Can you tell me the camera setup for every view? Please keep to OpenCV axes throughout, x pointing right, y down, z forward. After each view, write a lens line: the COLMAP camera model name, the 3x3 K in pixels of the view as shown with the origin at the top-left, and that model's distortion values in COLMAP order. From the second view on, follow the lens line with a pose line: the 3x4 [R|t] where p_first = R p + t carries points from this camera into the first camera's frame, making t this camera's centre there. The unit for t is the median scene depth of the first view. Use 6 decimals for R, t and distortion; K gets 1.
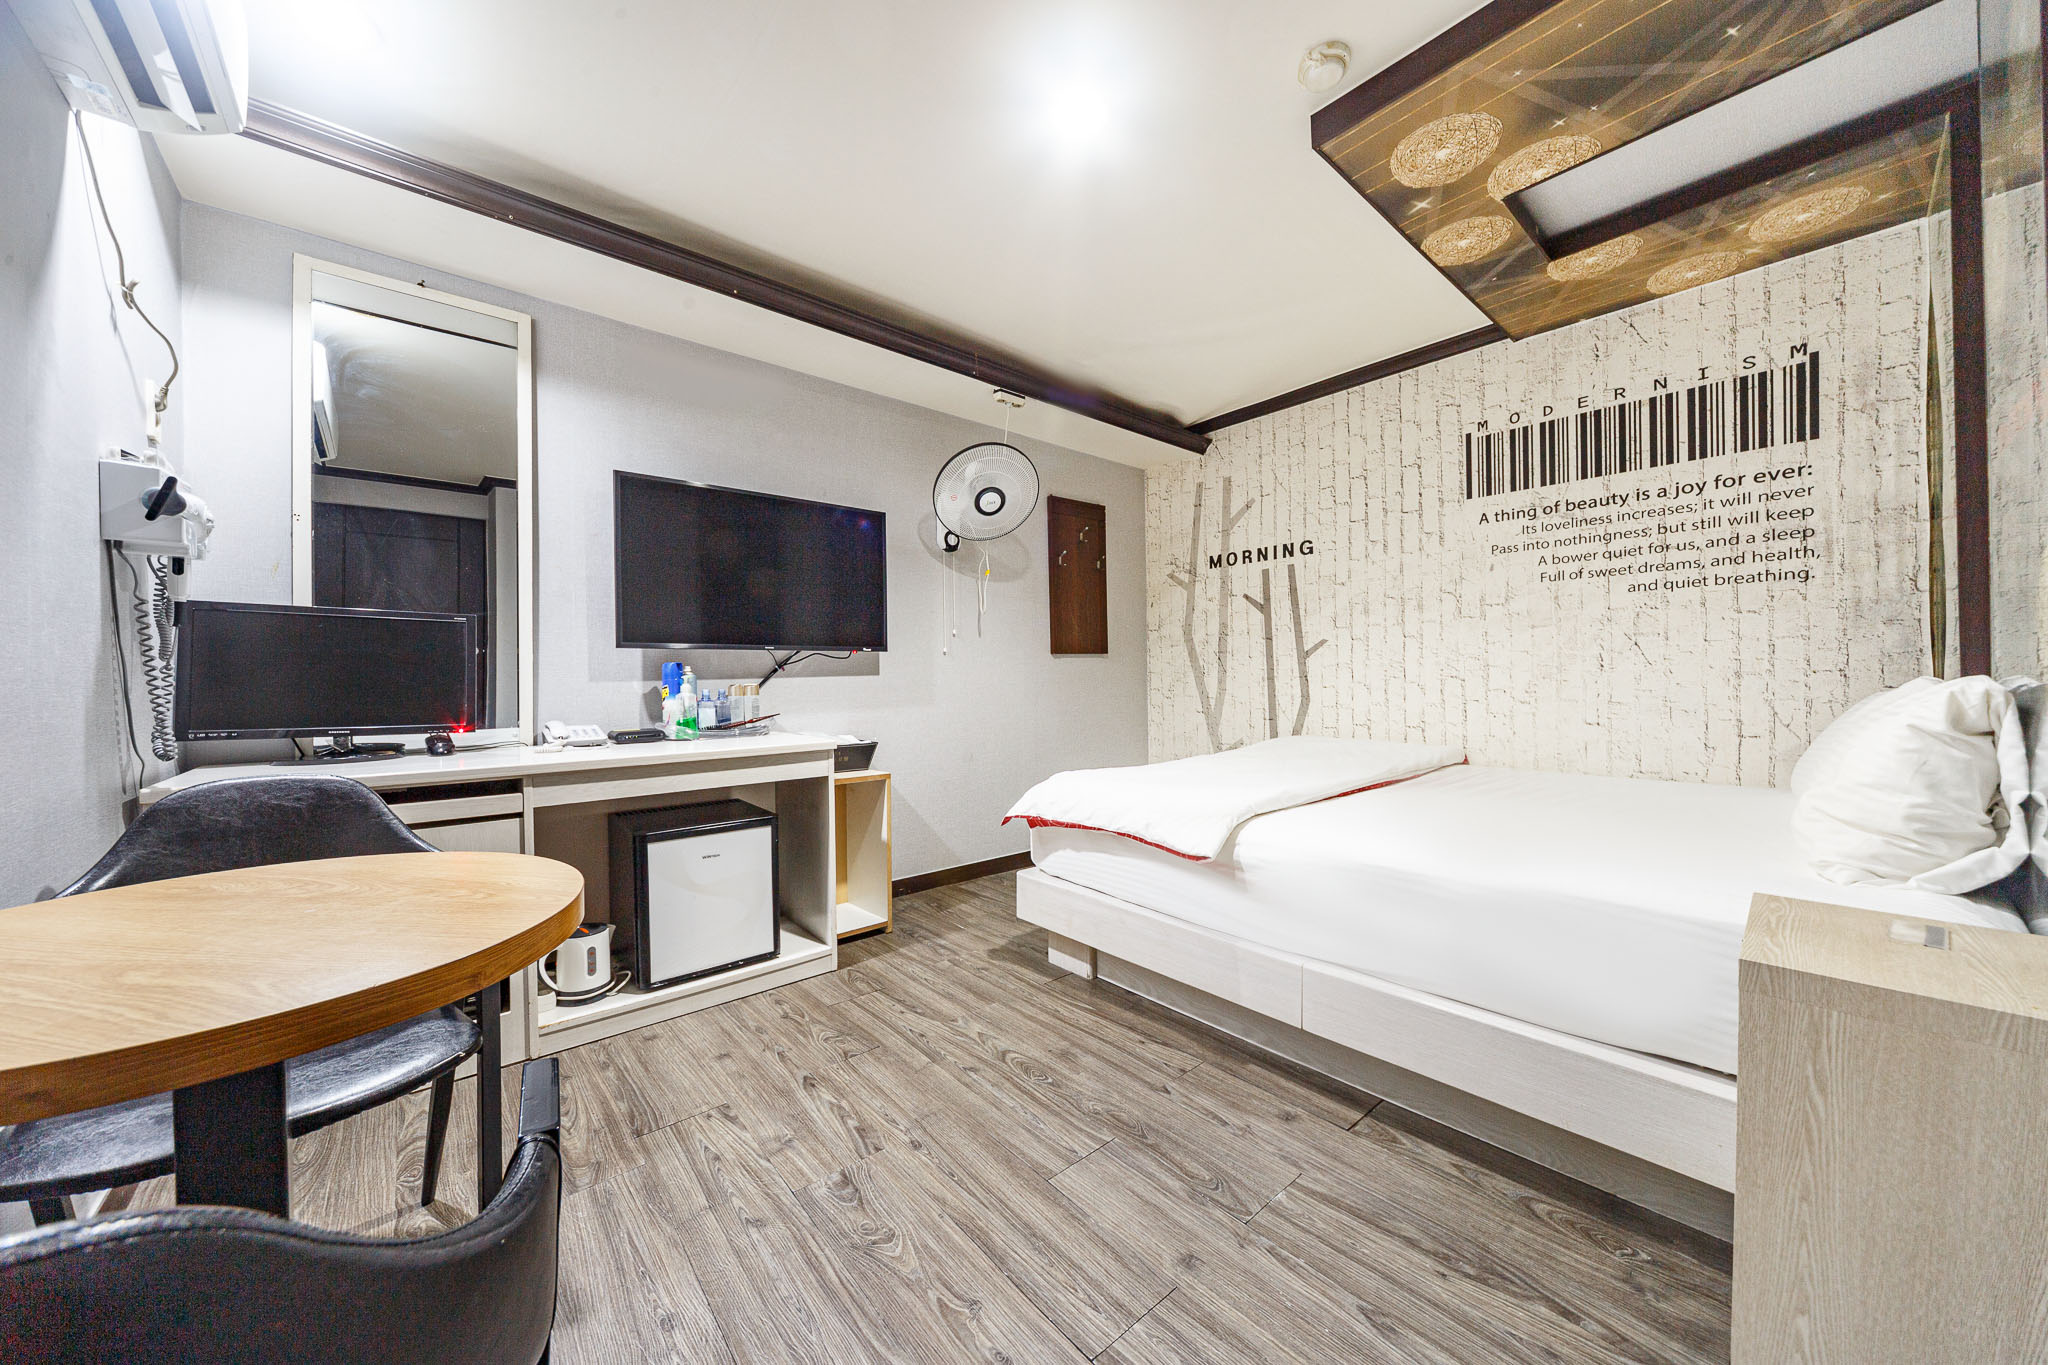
lens RADIAL K [[715.9, 0, 1032.8], [0, 715.9, 682.3], [0, 0, 1]] dist [-0.014619, 0.002024]
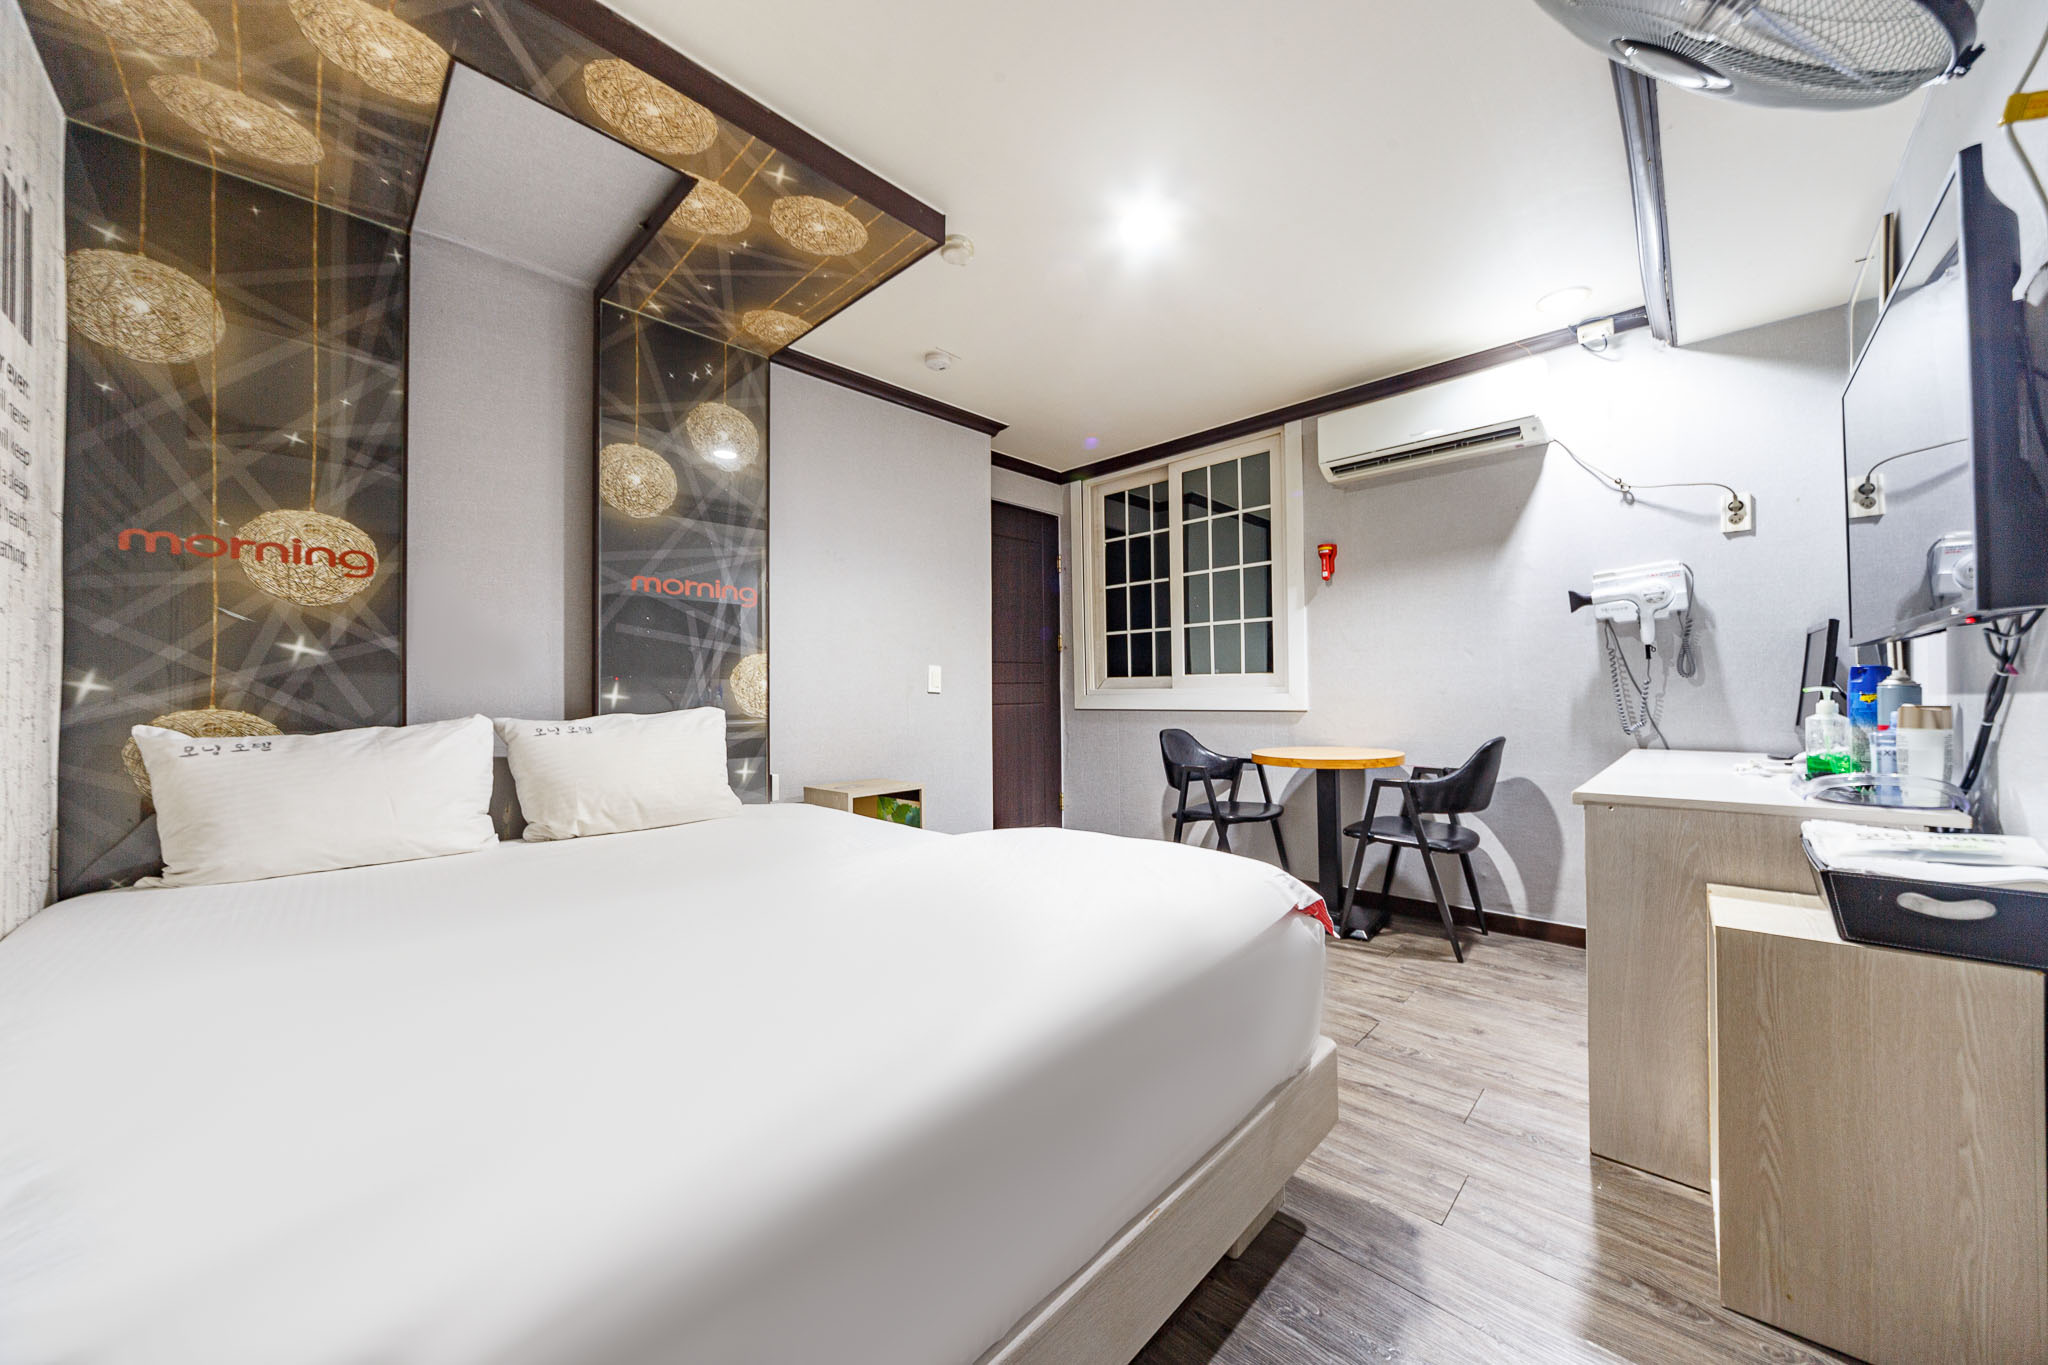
lens RADIAL K [[715.9, 0, 1032.8], [0, 715.9, 682.3], [0, 0, 1]] dist [-0.014619, 0.002024]
pose [[-0.995901, 0.020078, -0.088197, 0.235507], [0.020950, 0.999740, -0.008970, -0.019104], [0.087994, -0.010781, -0.996063, 1.384041]]
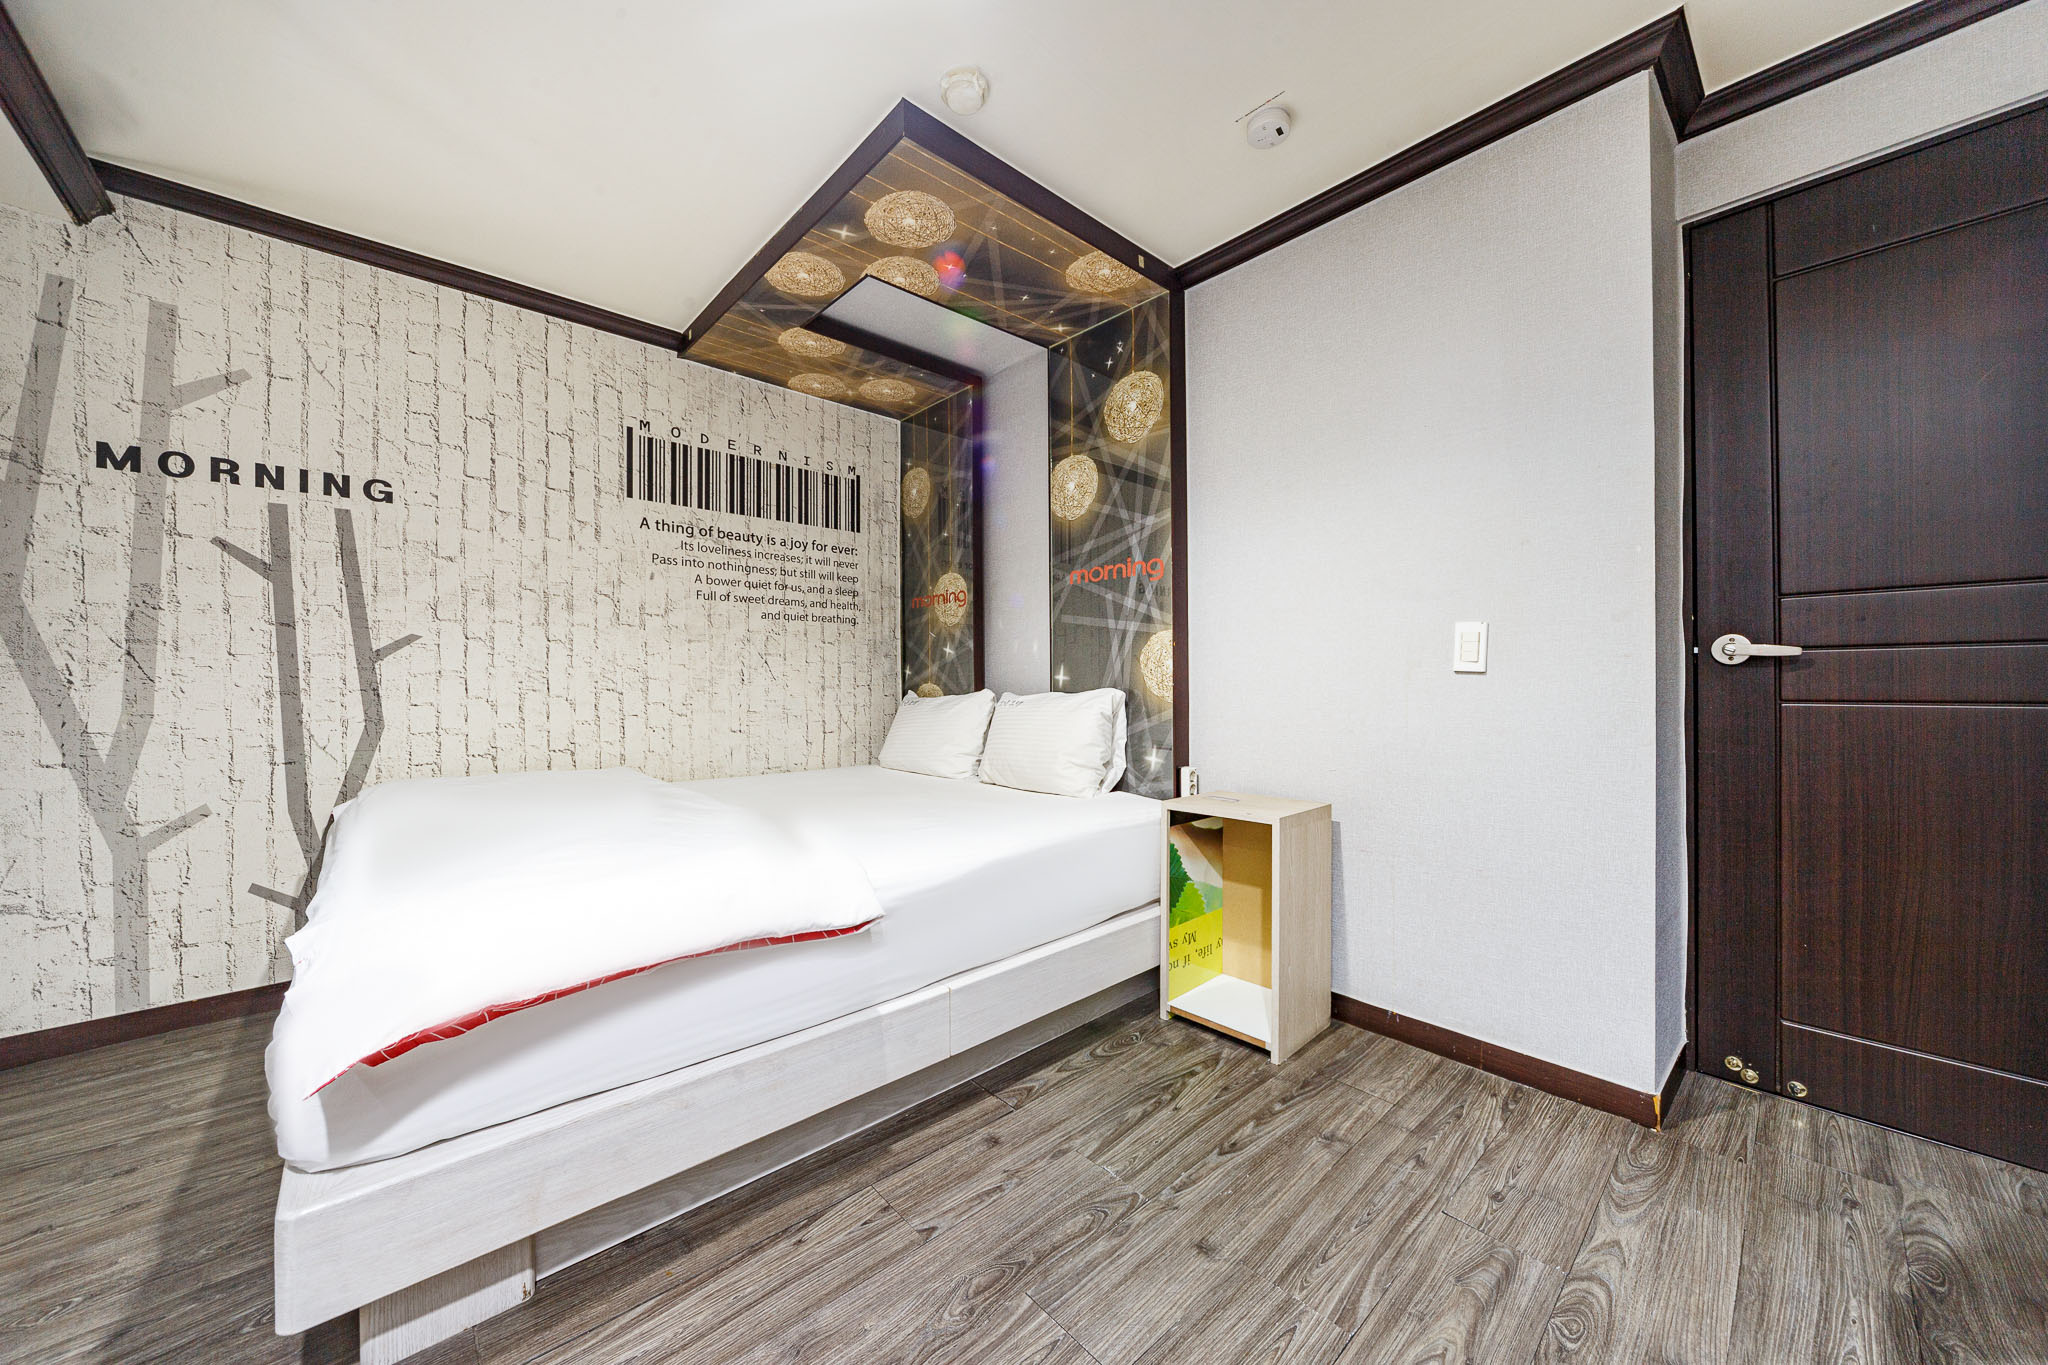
lens RADIAL K [[715.9, 0, 1032.8], [0, 715.9, 682.3], [0, 0, 1]] dist [-0.014619, 0.002024]
pose [[-0.031235, 0.010828, 0.999453, -0.356832], [0.009685, 0.999898, -0.010530, -0.002816], [-0.999465, 0.009350, -0.031337, 0.555254]]
